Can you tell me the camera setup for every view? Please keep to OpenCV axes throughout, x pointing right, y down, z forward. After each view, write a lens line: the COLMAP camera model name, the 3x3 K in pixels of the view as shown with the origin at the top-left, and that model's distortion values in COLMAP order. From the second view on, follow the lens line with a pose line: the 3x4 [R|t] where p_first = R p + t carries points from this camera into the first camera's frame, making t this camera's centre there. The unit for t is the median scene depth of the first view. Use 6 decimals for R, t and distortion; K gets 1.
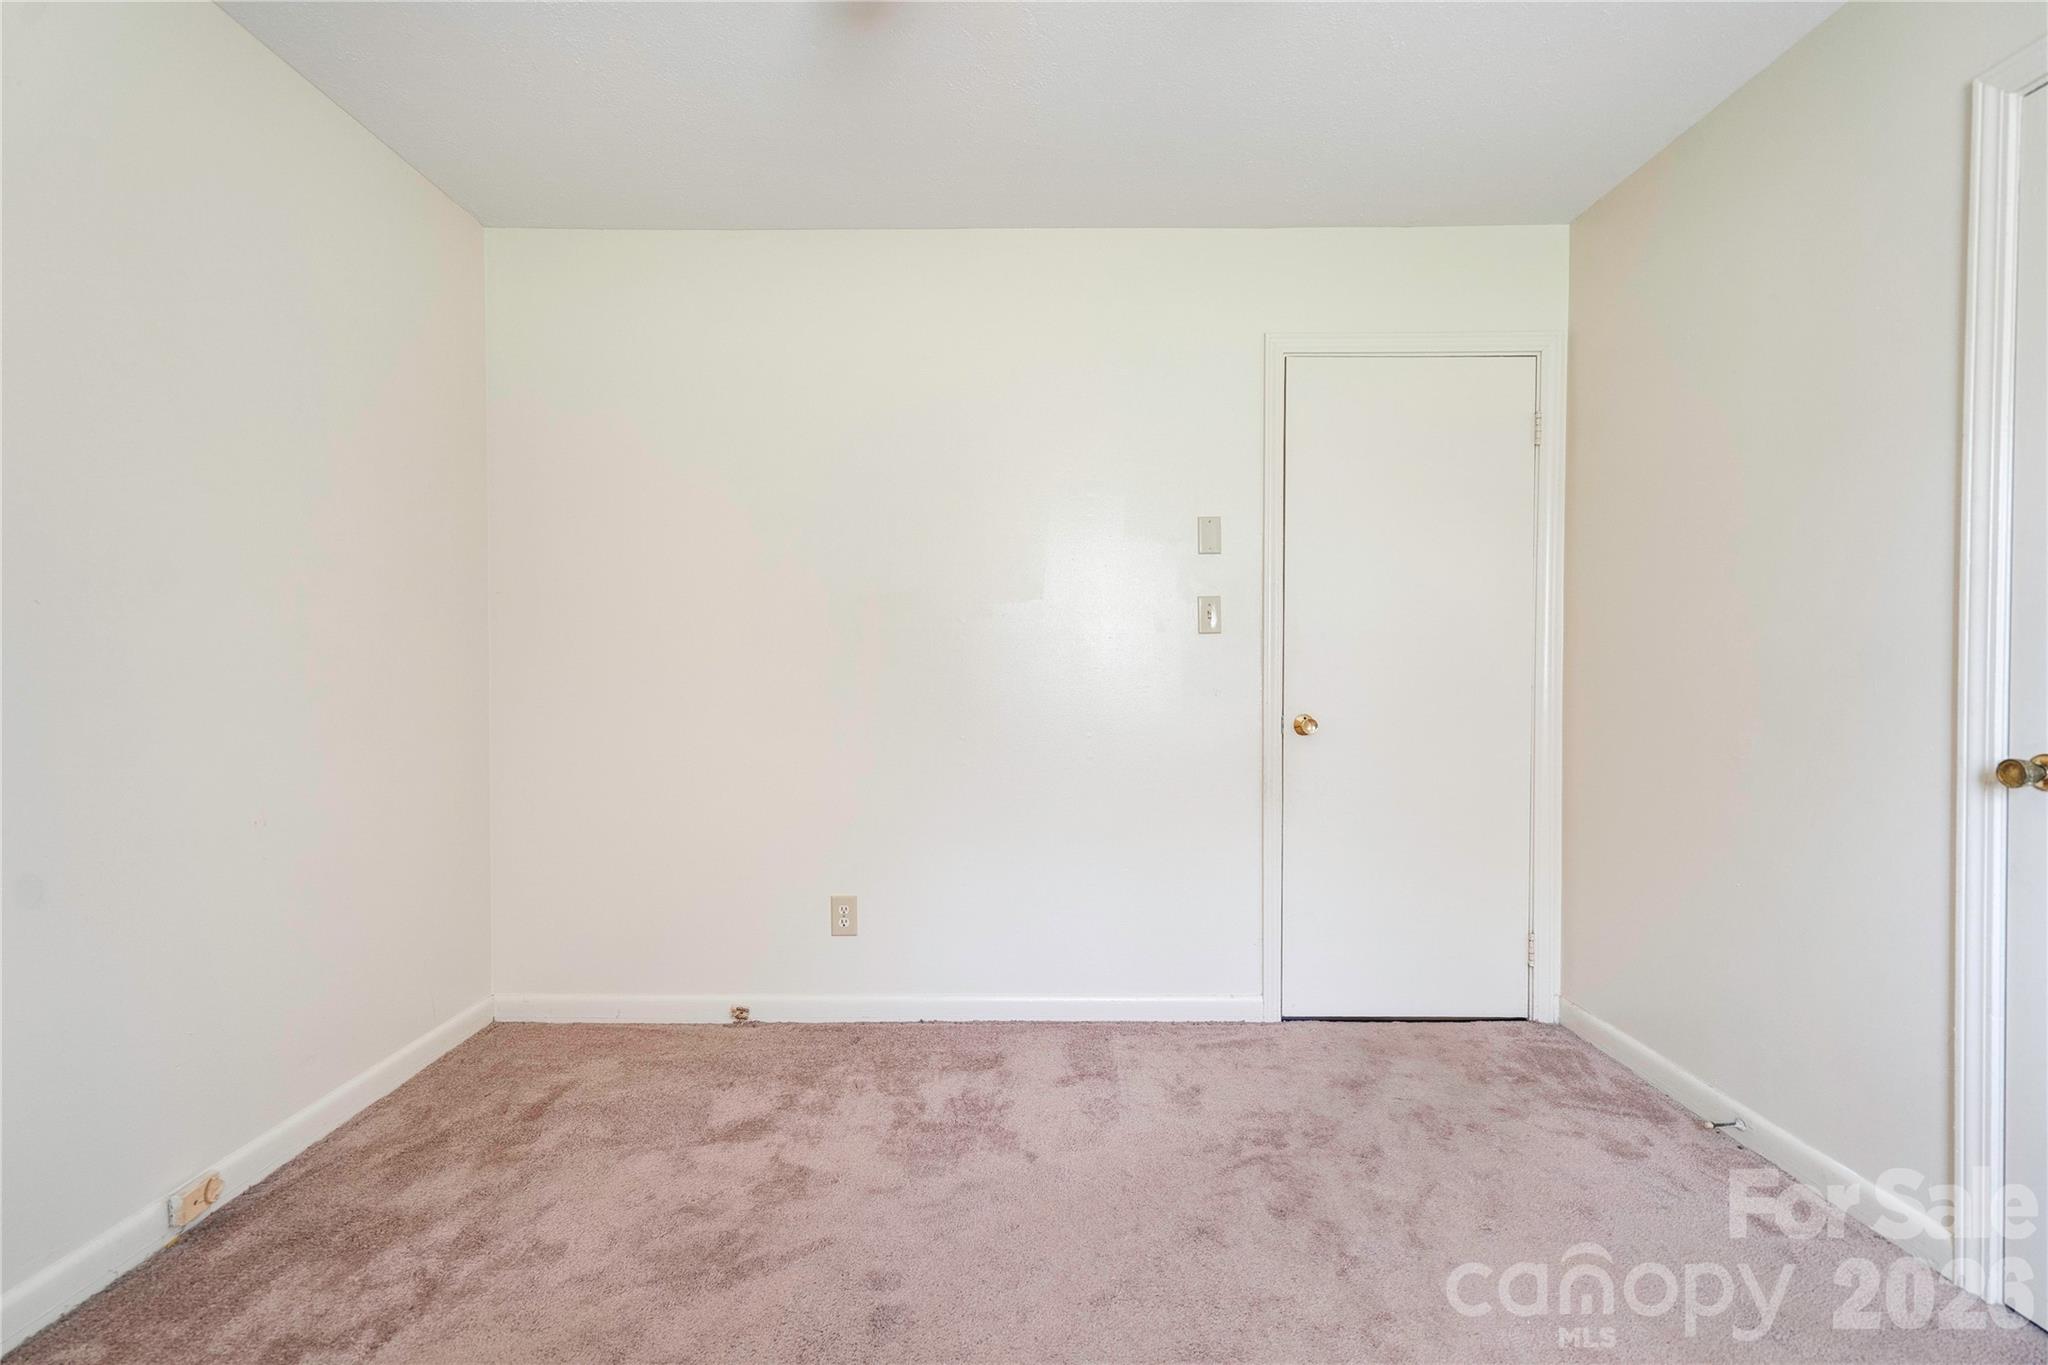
lens RADIAL K [[952.0, 0, 1025.9], [0, 952.0, 673.0], [0, 0, 1]] dist [-0.001158, 0.009827]
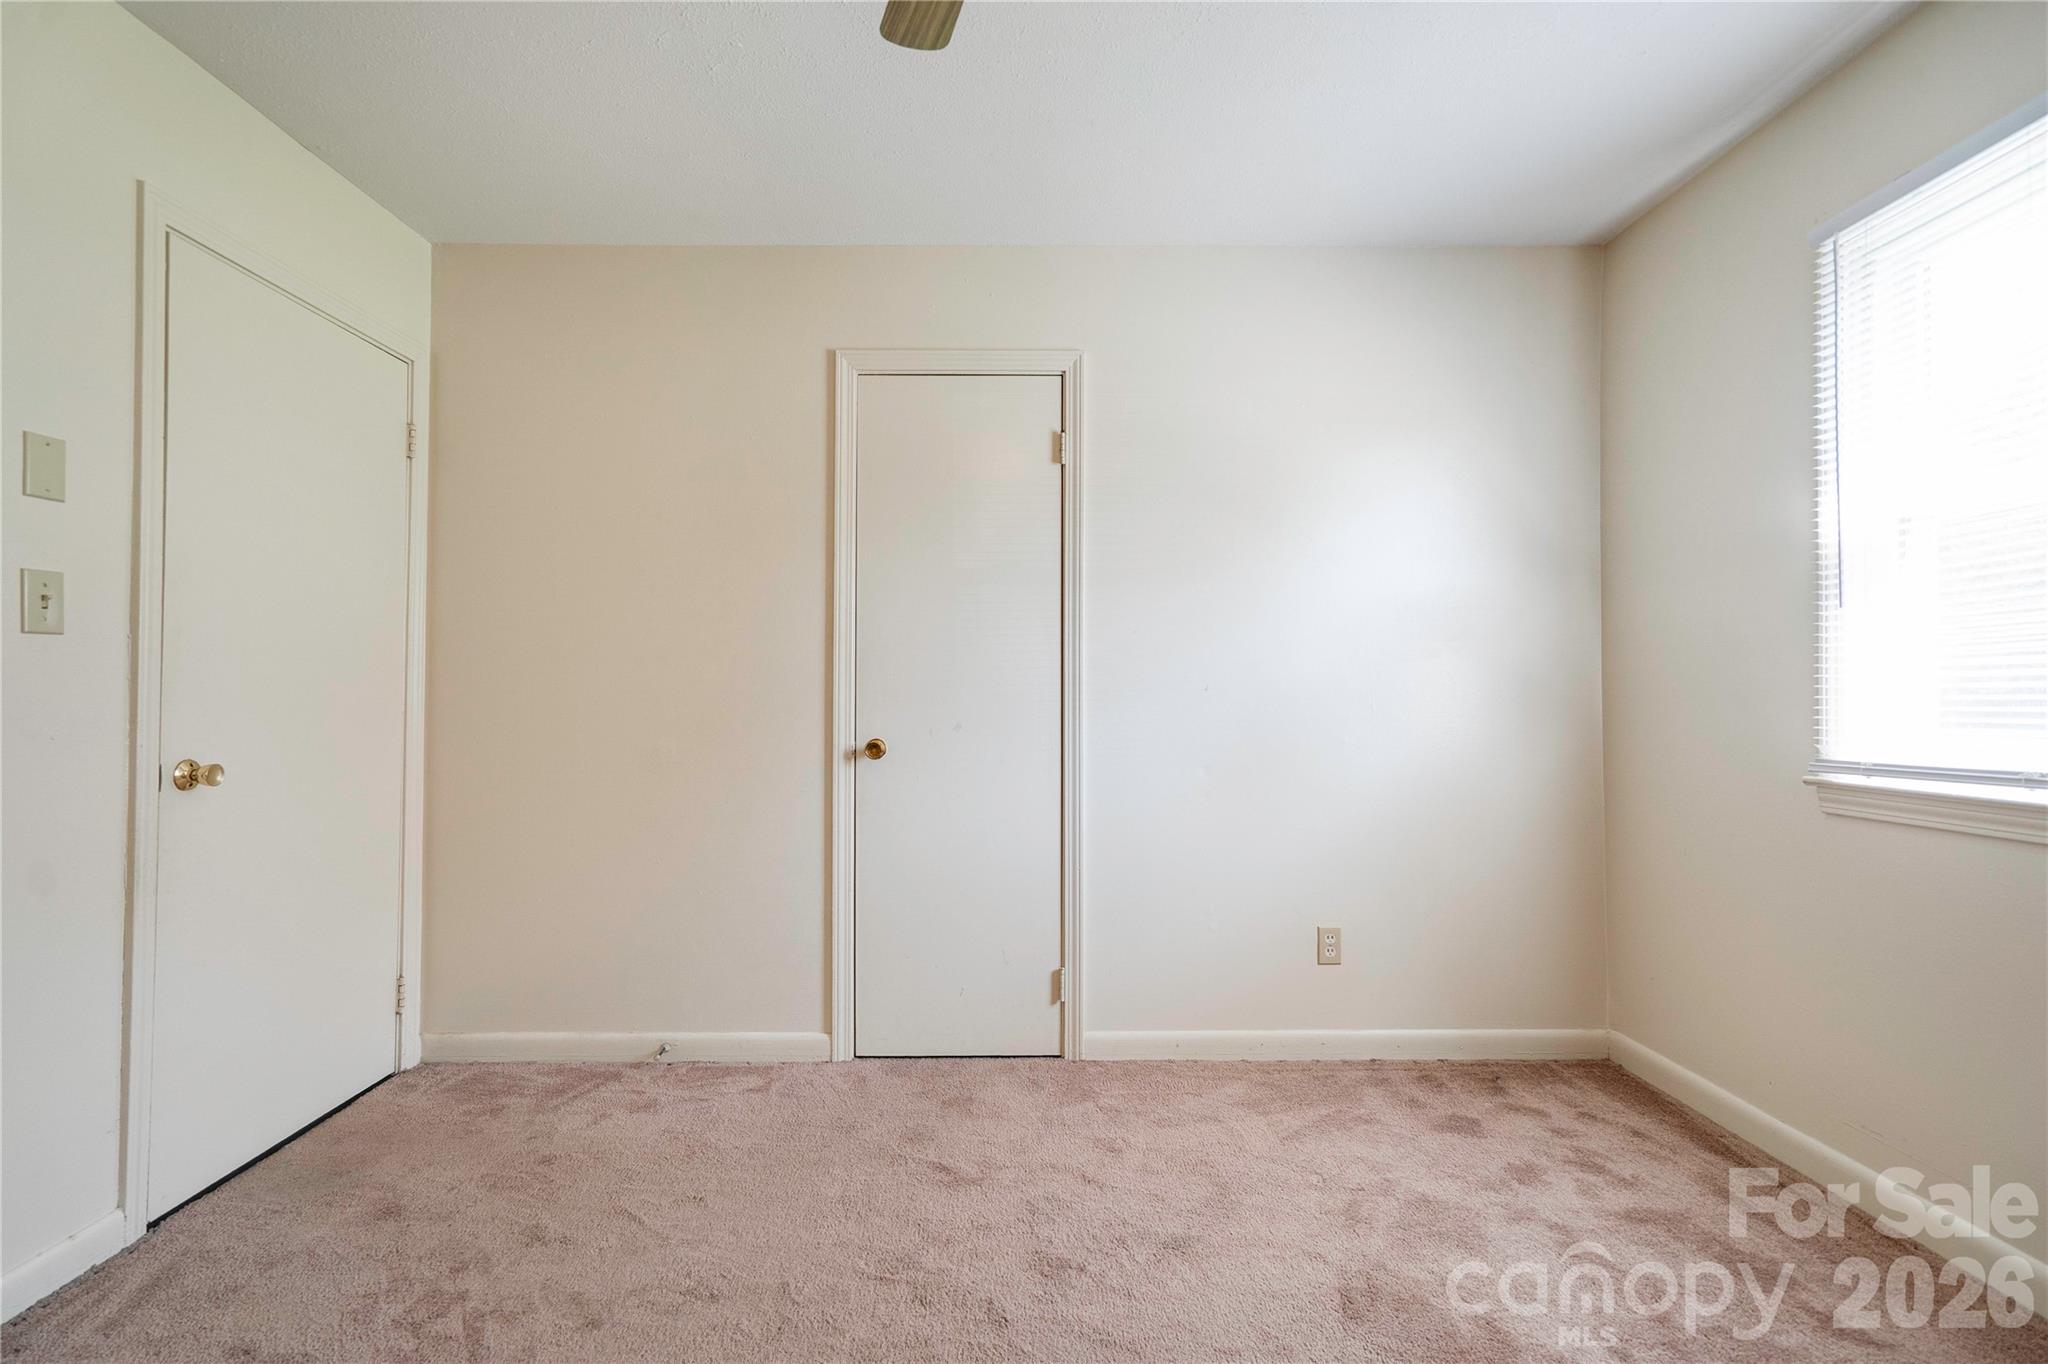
lens RADIAL K [[924.7, 0, 1015.7], [0, 924.7, 681.8], [0, 0, 1]] dist [-0.001358, 0.009365]
pose [[-0.002804, 0.012446, 0.999919, -0.425550], [0.005290, 0.999909, -0.012431, -0.001960], [-0.999982, 0.005254, -0.002870, 0.447452]]
